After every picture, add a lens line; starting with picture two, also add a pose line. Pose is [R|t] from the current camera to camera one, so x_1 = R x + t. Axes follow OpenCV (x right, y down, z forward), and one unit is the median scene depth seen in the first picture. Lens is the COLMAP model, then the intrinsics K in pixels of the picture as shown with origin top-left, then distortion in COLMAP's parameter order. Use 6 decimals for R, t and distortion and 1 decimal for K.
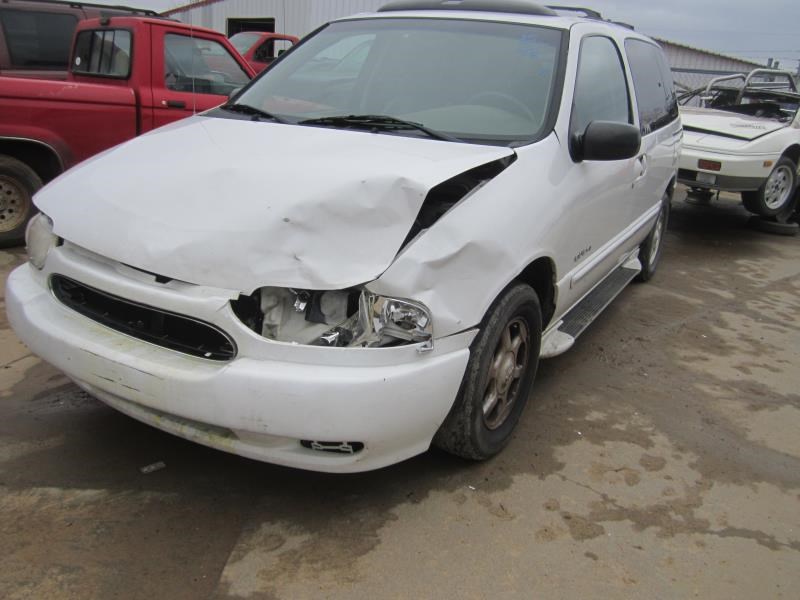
lens RADIAL K [[657.9, 0, 400.0], [0, 657.9, 300.0], [0, 0, 1]] dist [-0.030878, -0.005522]
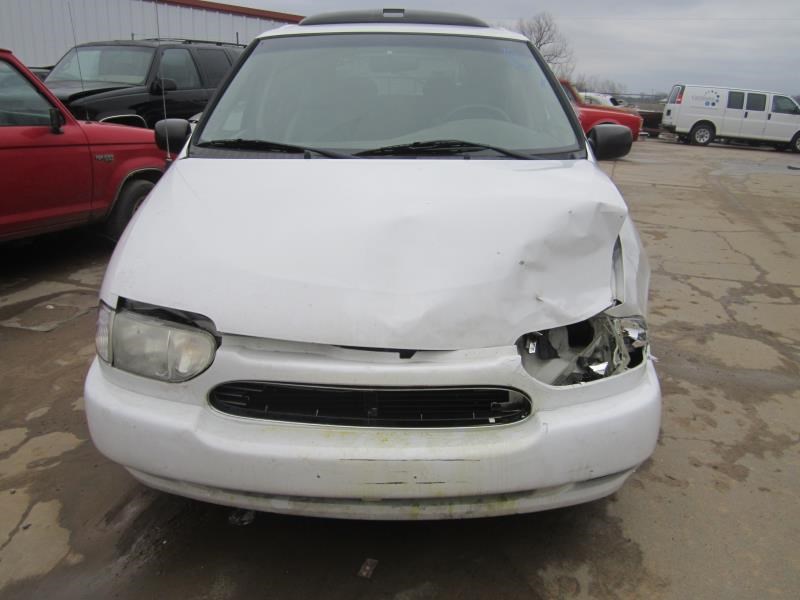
lens RADIAL K [[657.9, 0, 400.0], [0, 657.9, 300.0], [0, 0, 1]] dist [-0.030878, -0.005522]
pose [[0.870888, -0.207147, 0.445695, -0.746609], [0.199919, 0.977734, 0.063783, -0.160394], [-0.448983, 0.033555, 0.892910, 0.213477]]
